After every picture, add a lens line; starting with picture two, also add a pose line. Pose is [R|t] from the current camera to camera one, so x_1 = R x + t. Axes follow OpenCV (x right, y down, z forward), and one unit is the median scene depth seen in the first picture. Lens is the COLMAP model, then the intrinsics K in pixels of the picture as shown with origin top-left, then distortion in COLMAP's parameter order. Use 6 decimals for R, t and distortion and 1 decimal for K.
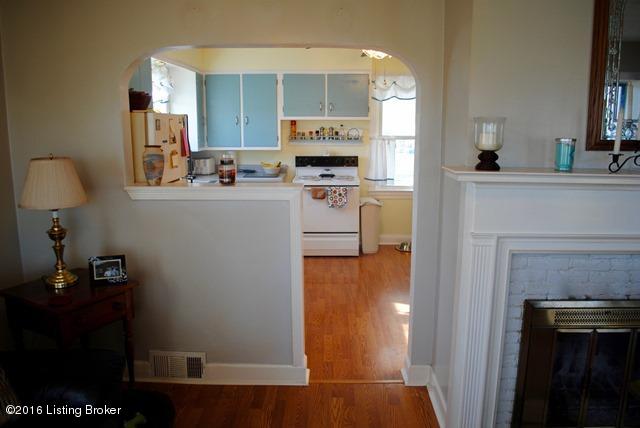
lens RADIAL K [[497.4, 0, 320.0], [0, 497.4, 214.0], [0, 0, 1]] dist [-0.049683, 0.000757]
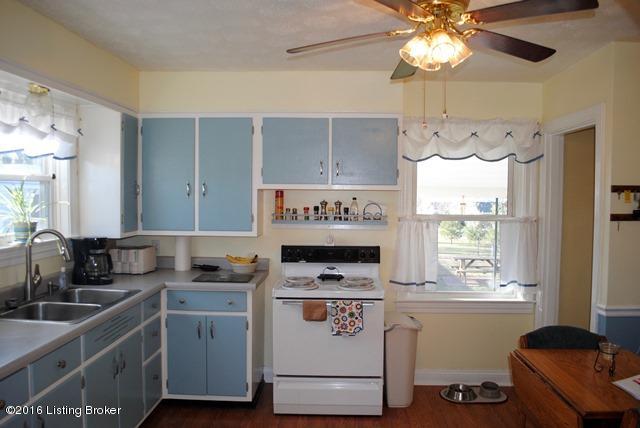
lens RADIAL K [[497.4, 0, 320.0], [0, 497.4, 214.0], [0, 0, 1]] dist [-0.049683, 0.000757]
pose [[0.999767, 0.009925, -0.019174, 0.012130], [-0.012389, 0.991041, -0.132982, -0.074062], [0.017682, 0.133188, 0.990933, 0.373601]]
